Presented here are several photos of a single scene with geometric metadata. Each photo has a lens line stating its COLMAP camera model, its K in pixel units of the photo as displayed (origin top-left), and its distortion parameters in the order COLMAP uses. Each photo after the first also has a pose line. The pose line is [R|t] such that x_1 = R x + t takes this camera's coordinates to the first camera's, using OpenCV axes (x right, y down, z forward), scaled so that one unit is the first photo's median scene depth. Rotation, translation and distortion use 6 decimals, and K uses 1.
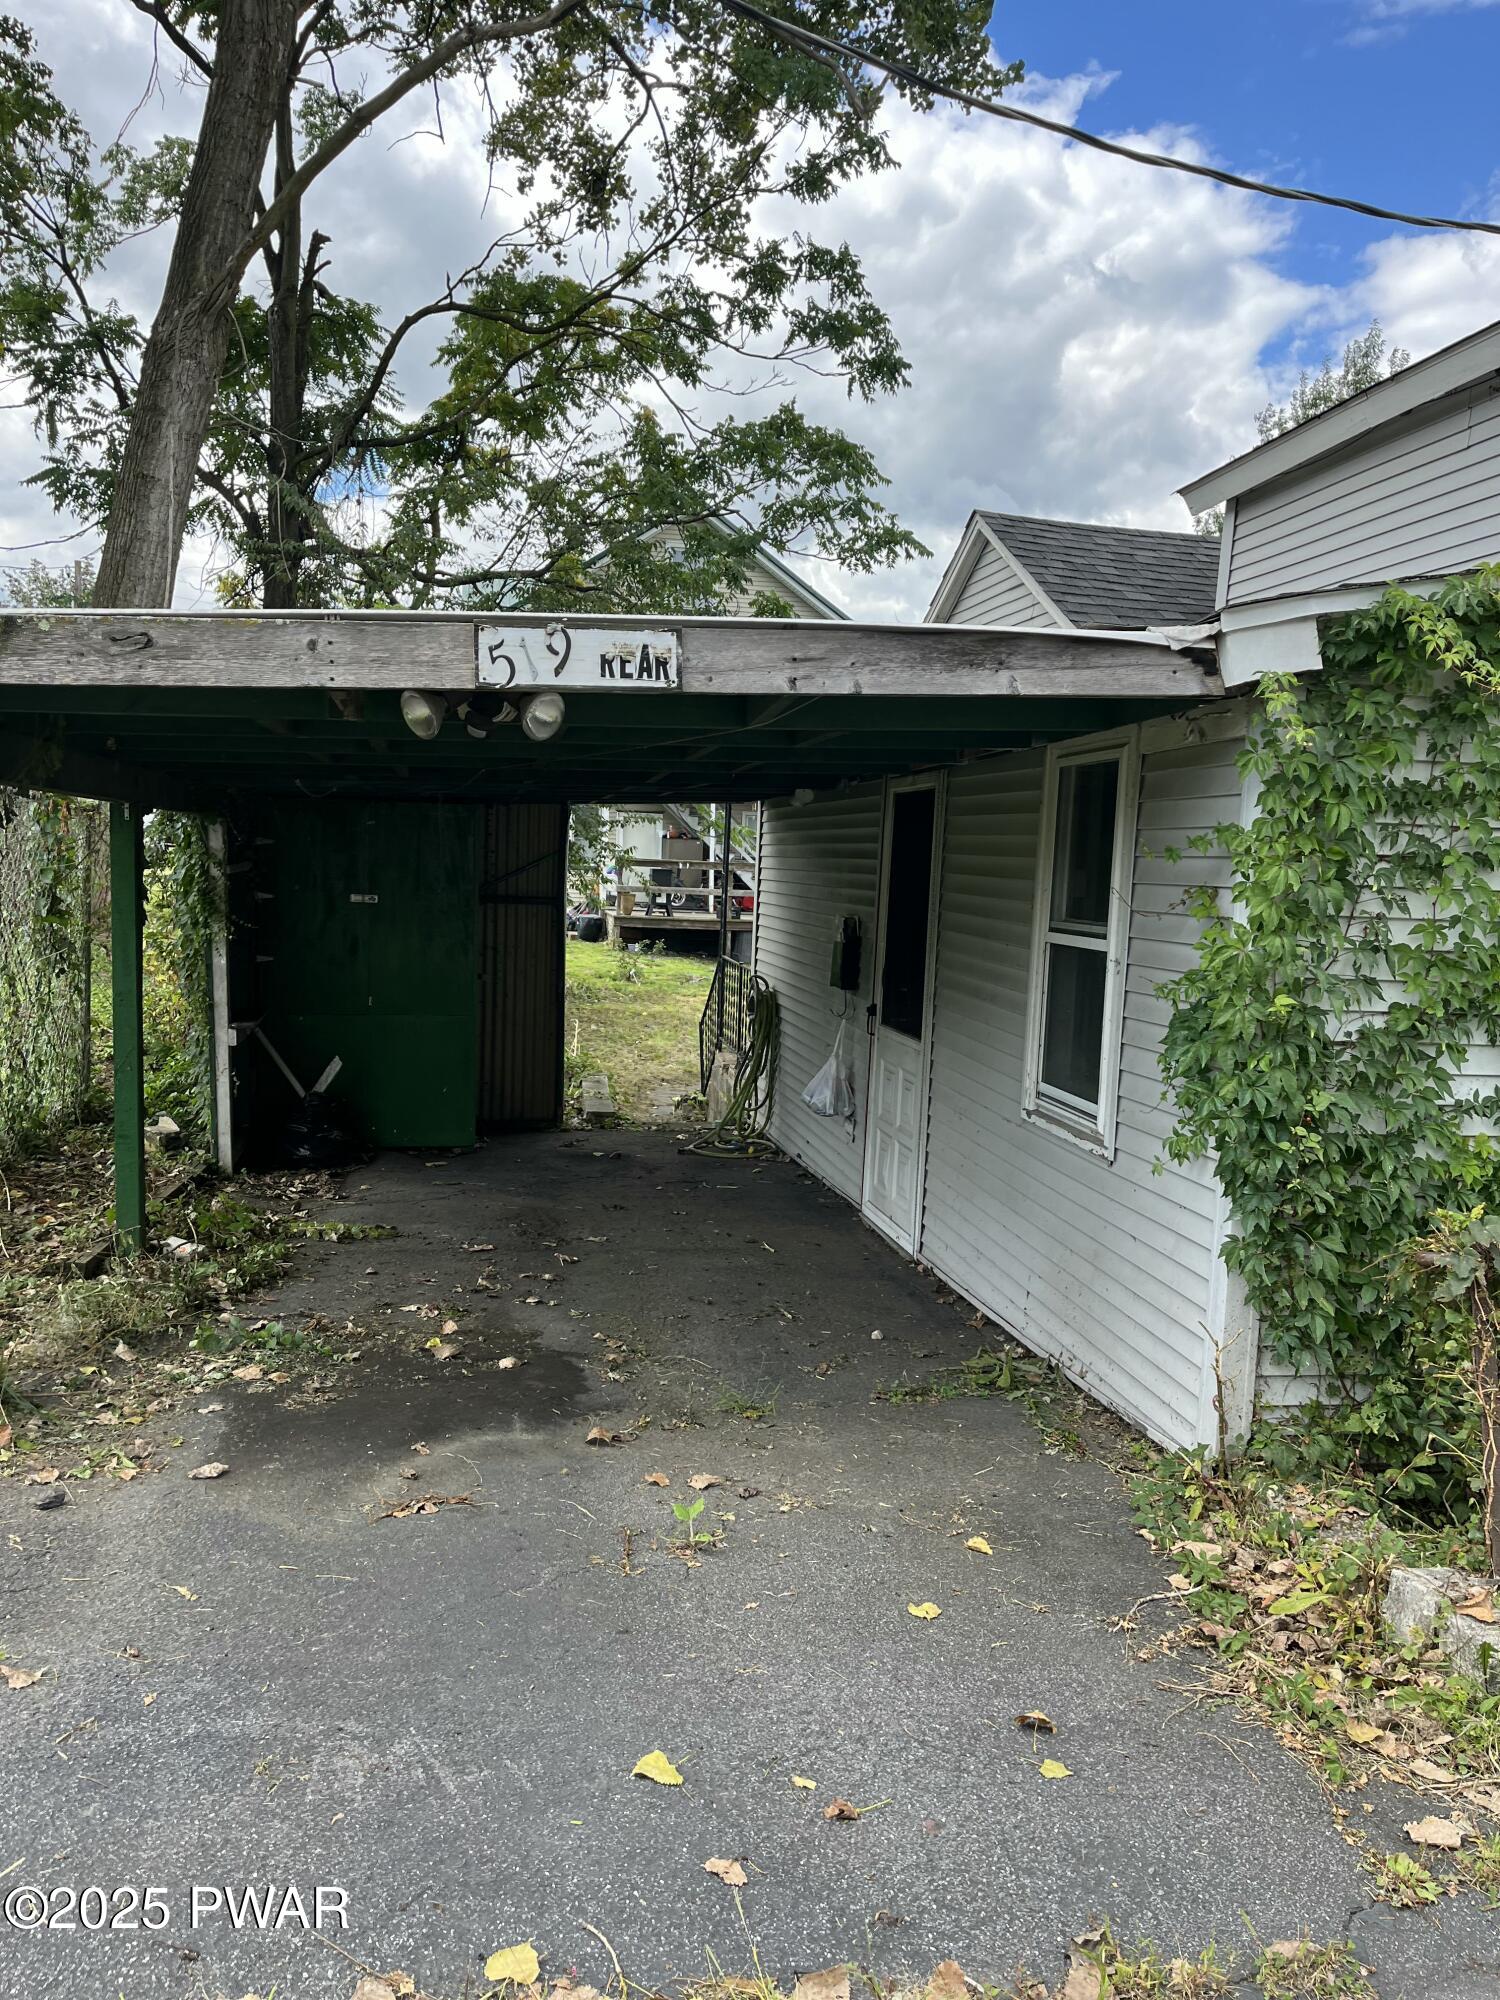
lens RADIAL K [[1523.7, 0, 722.8], [0, 1523.7, 1007.7], [0, 0, 1]] dist [0.061950, -0.086679]
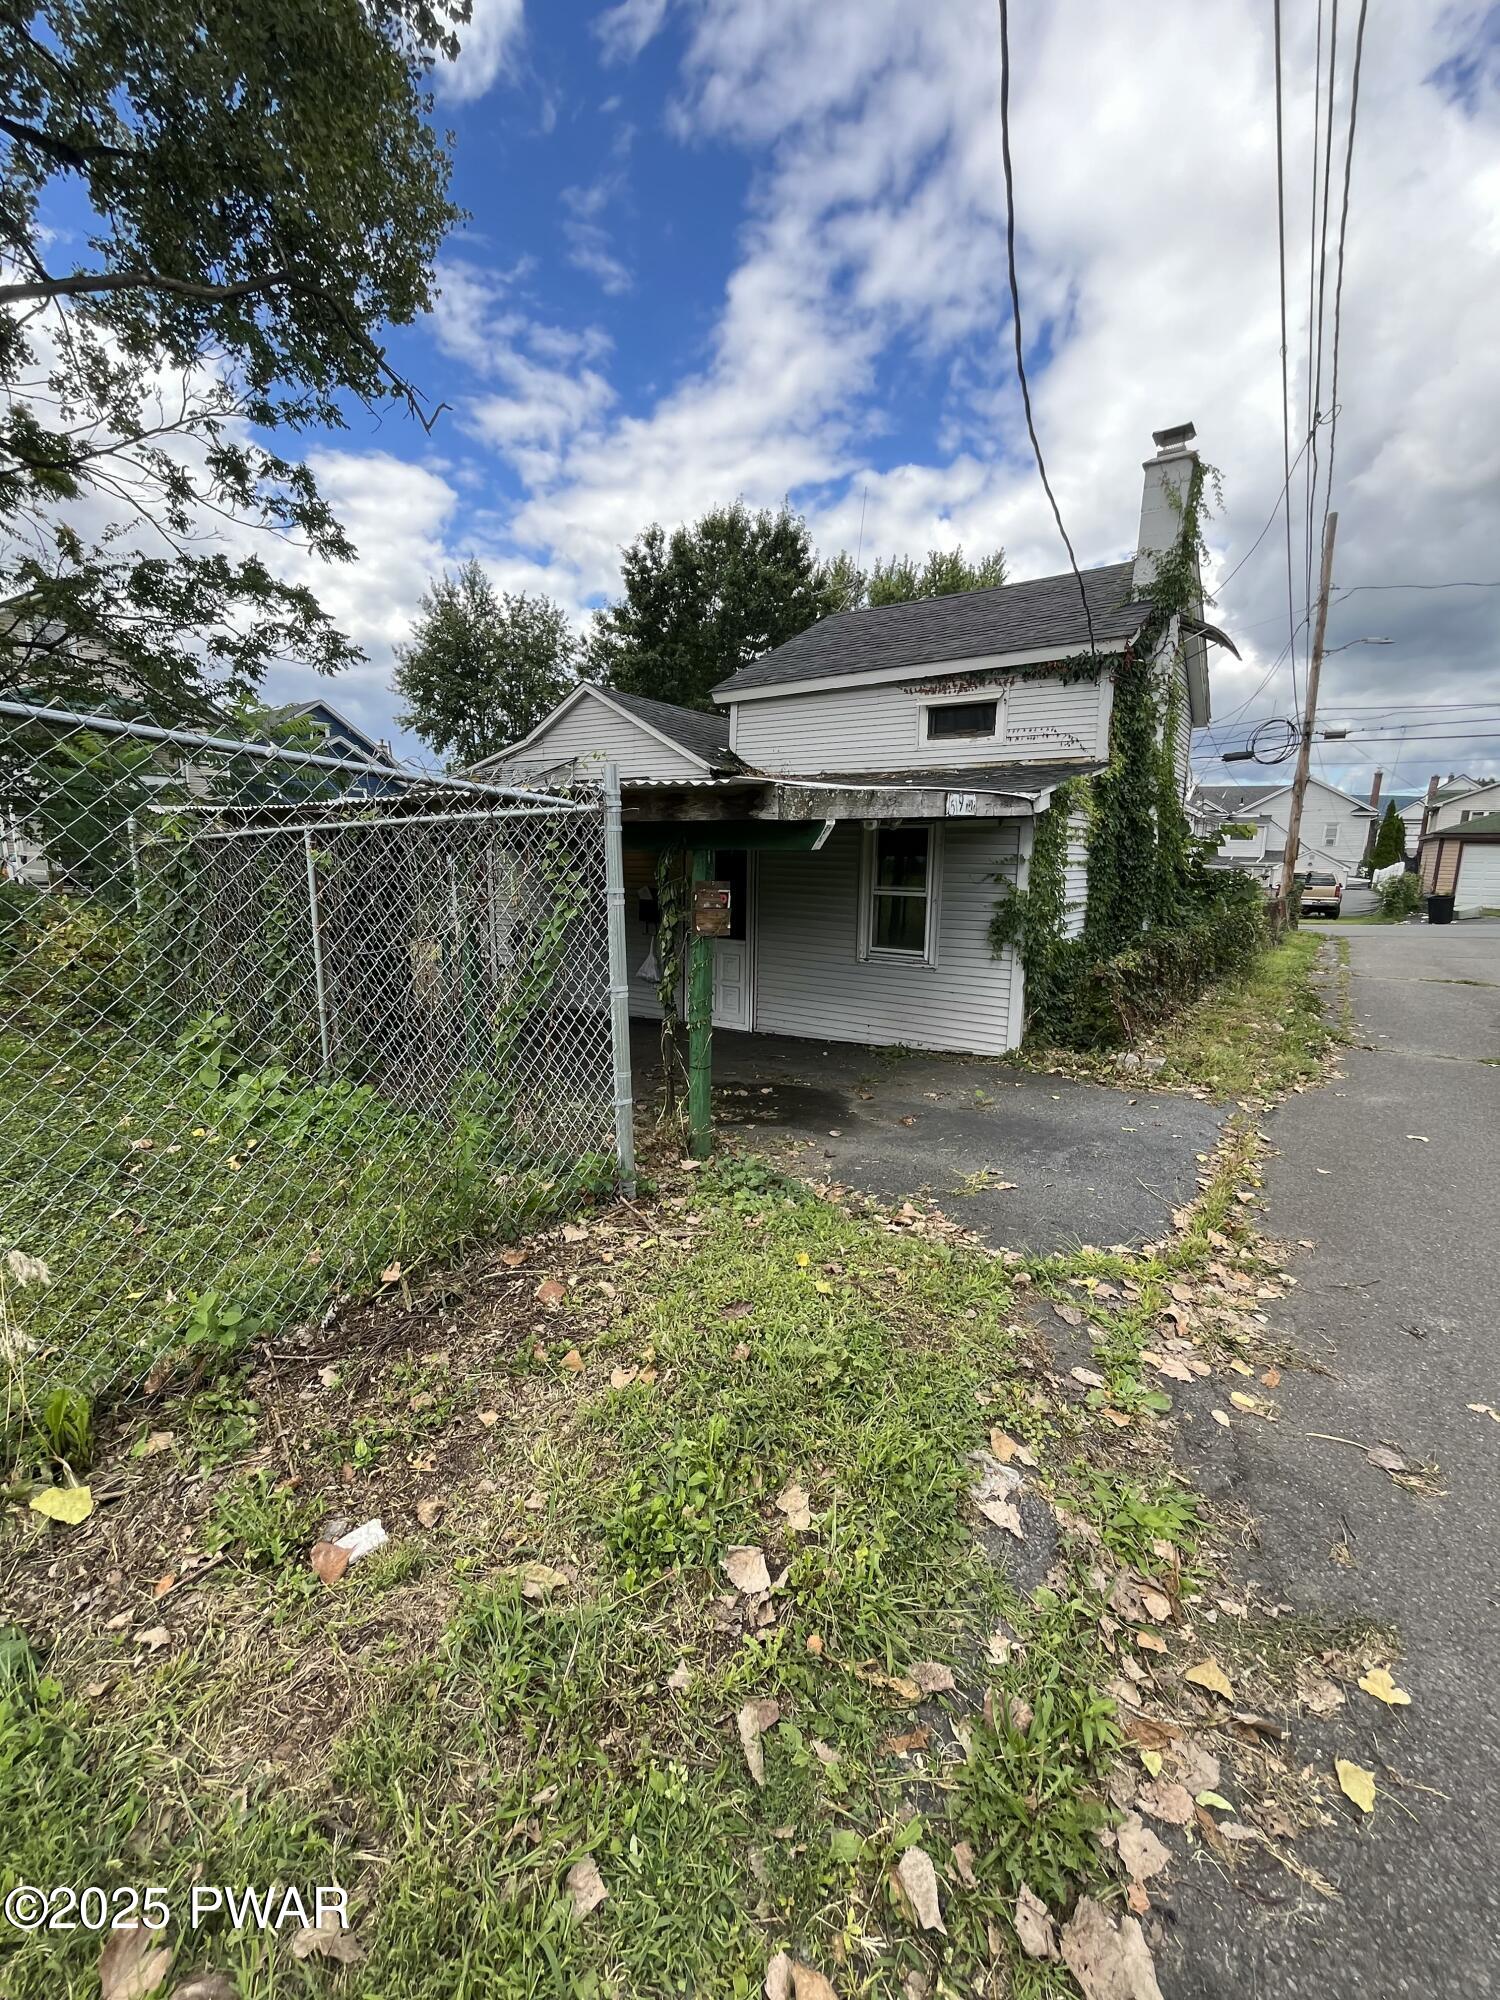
lens RADIAL K [[822.7, 0, 750.0], [0, 822.7, 1000.0], [0, 0, 1]] dist [-0.004508, -0.000259]
pose [[0.708190, -0.155519, 0.688680, -1.283260], [0.085795, 0.987166, 0.134697, -0.097830], [-0.700789, -0.036306, 0.712444, 0.161035]]
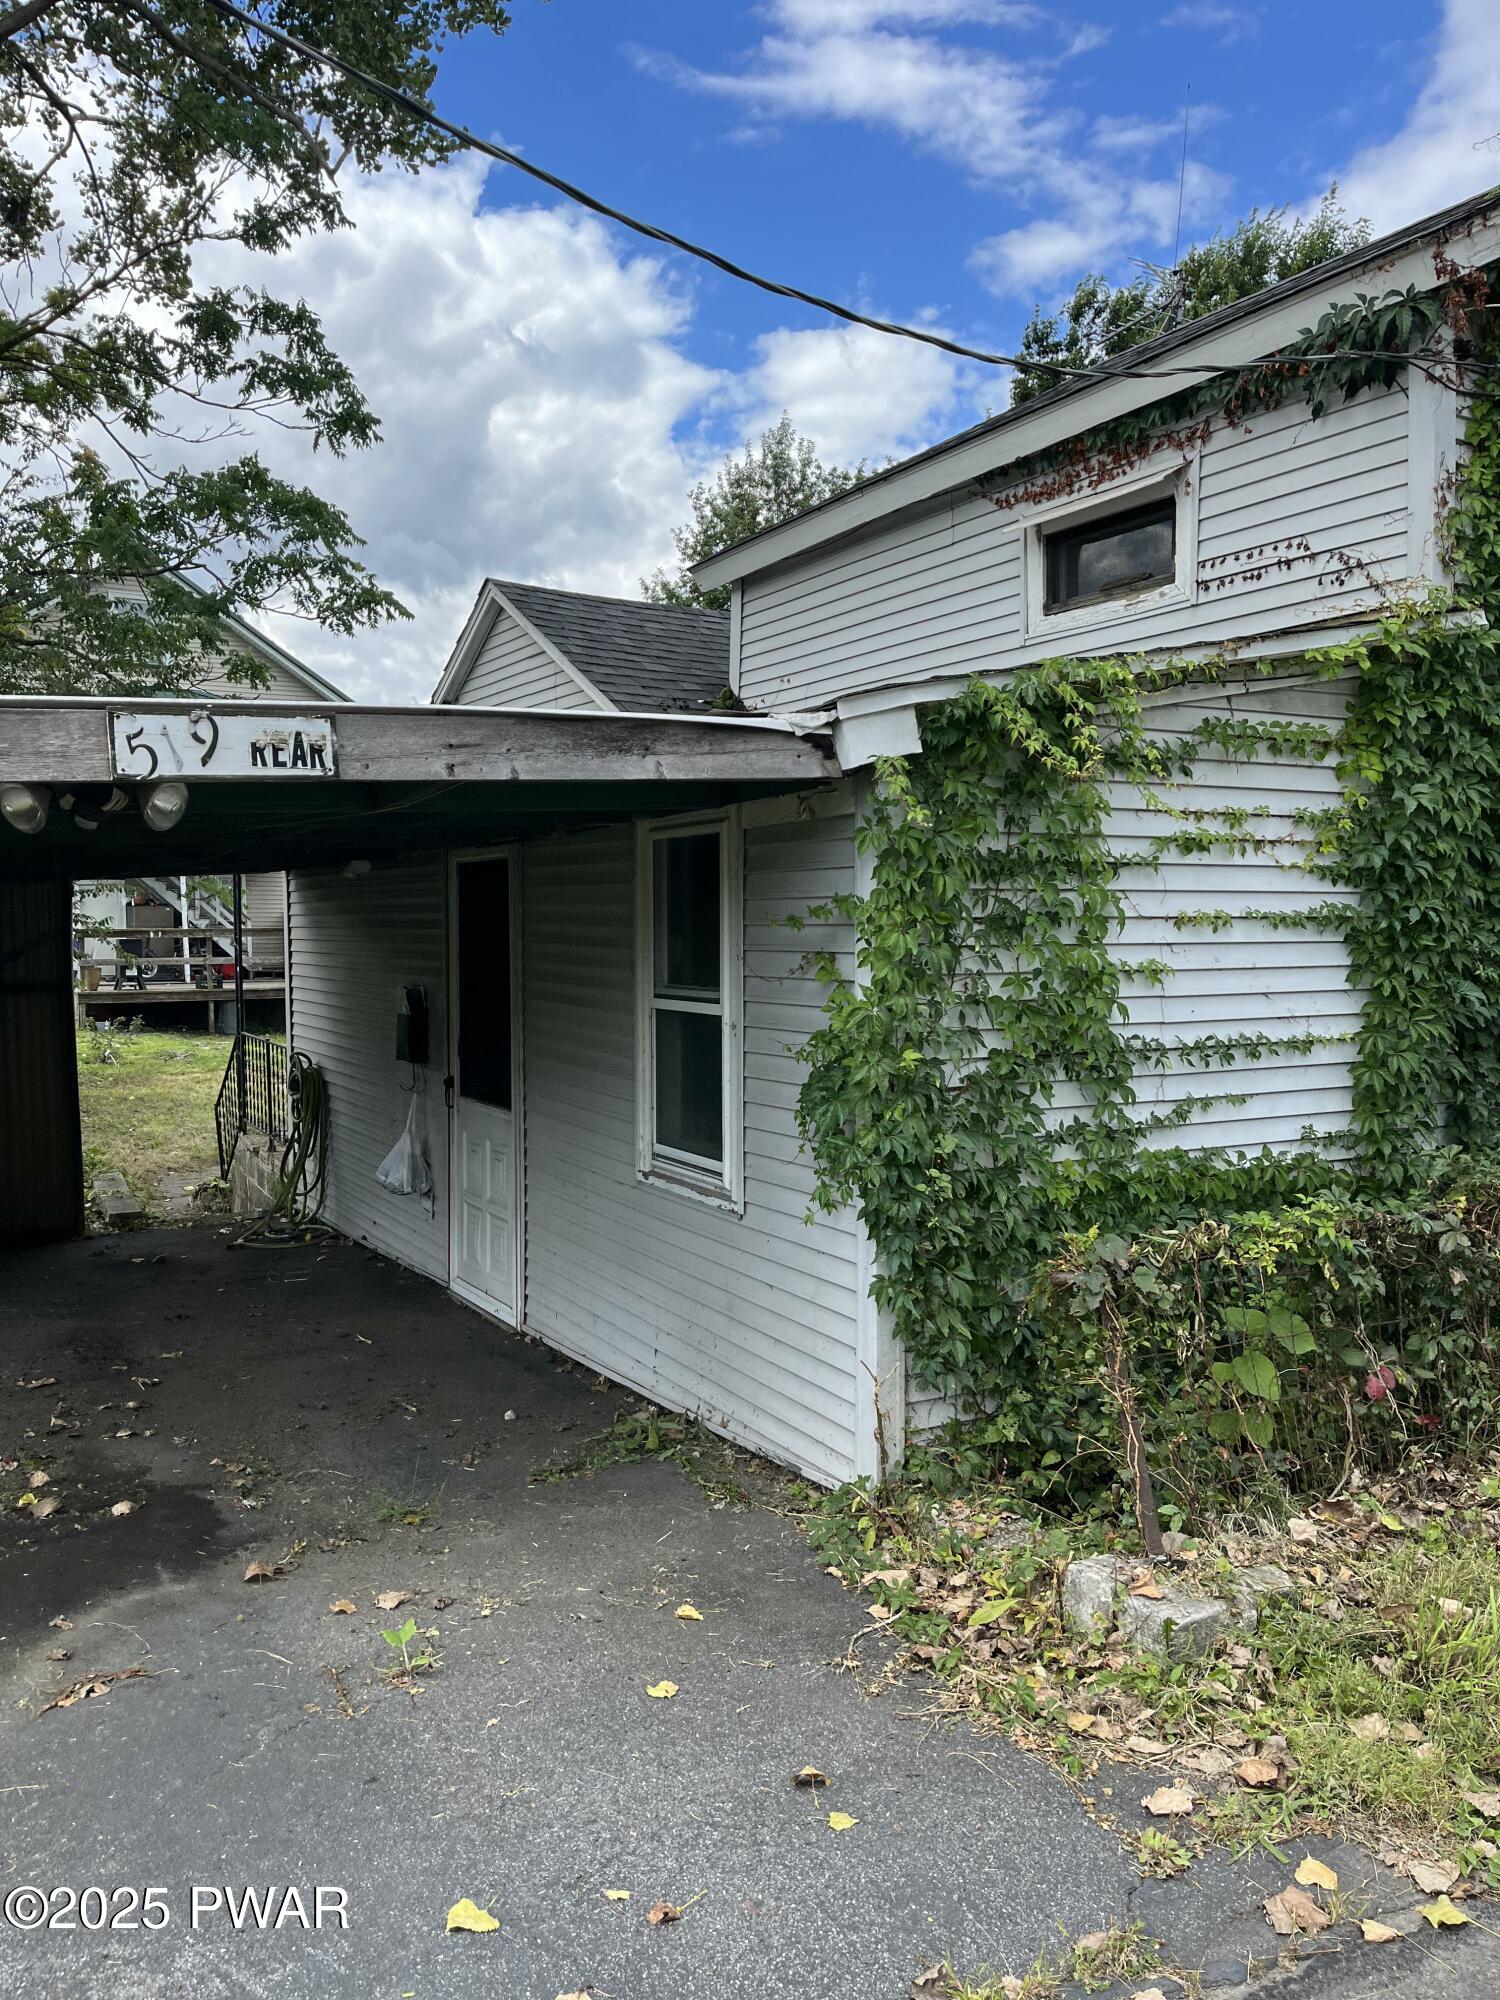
lens RADIAL K [[1528.1, 0, 707.3], [0, 1528.1, 1017.4], [0, 0, 1]] dist [0.058085, -0.075326]
pose [[0.944727, -0.063318, 0.321686, -0.113653], [0.072538, 0.997225, -0.016745, -0.022414], [-0.319733, 0.039154, 0.946698, 0.016330]]
